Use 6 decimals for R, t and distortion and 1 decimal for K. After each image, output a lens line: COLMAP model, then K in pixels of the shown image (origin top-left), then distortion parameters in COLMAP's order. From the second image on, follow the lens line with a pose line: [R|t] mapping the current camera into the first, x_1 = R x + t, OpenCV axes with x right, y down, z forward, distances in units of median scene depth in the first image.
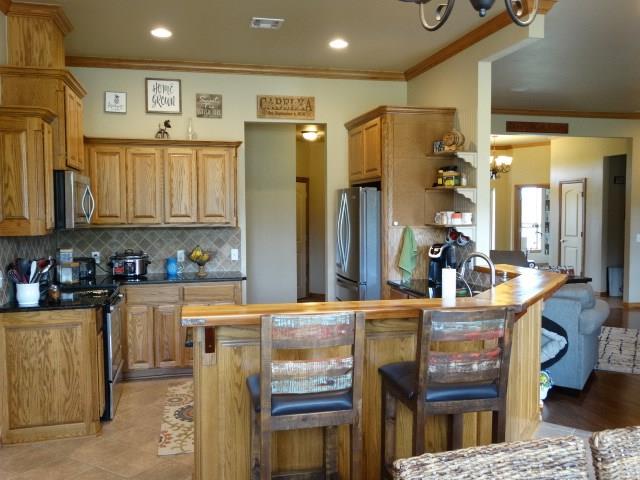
lens RADIAL K [[577.0, 0, 309.2], [0, 577.0, 234.5], [0, 0, 1]] dist [0.052466, -0.042476]
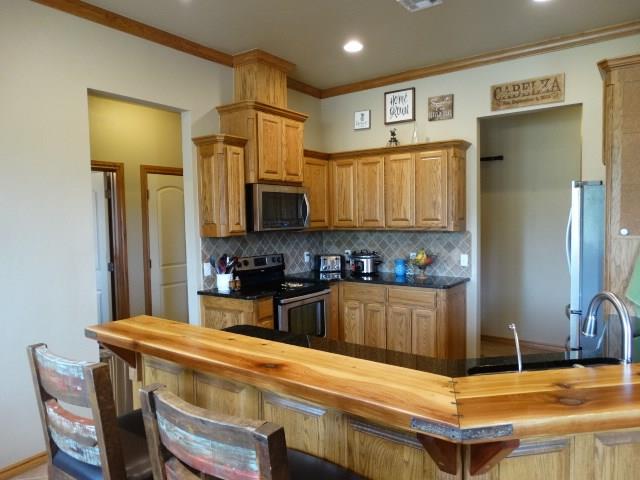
lens RADIAL K [[453.4, 0, 317.3], [0, 453.4, 237.0], [0, 0, 1]] dist [-0.006516, 0.013278]
pose [[0.669697, 0.030577, -0.742004, 0.277039], [-0.019716, 0.999532, 0.023394, -0.017036], [0.742372, -0.001037, 0.669987, 0.343060]]
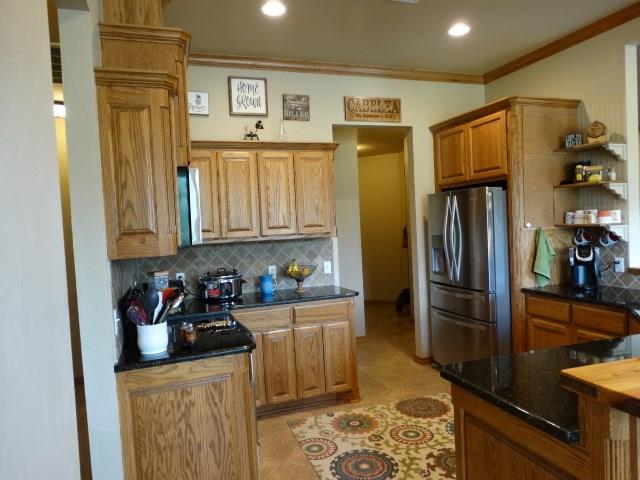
lens RADIAL K [[453.4, 0, 319.7], [0, 453.4, 238.4], [0, 0, 1]] dist [-0.006516, 0.013278]
pose [[0.992018, -0.042498, 0.118719, -0.240513], [0.044543, 0.998900, -0.014626, -0.002142], [-0.117967, 0.019797, 0.992820, 0.297813]]
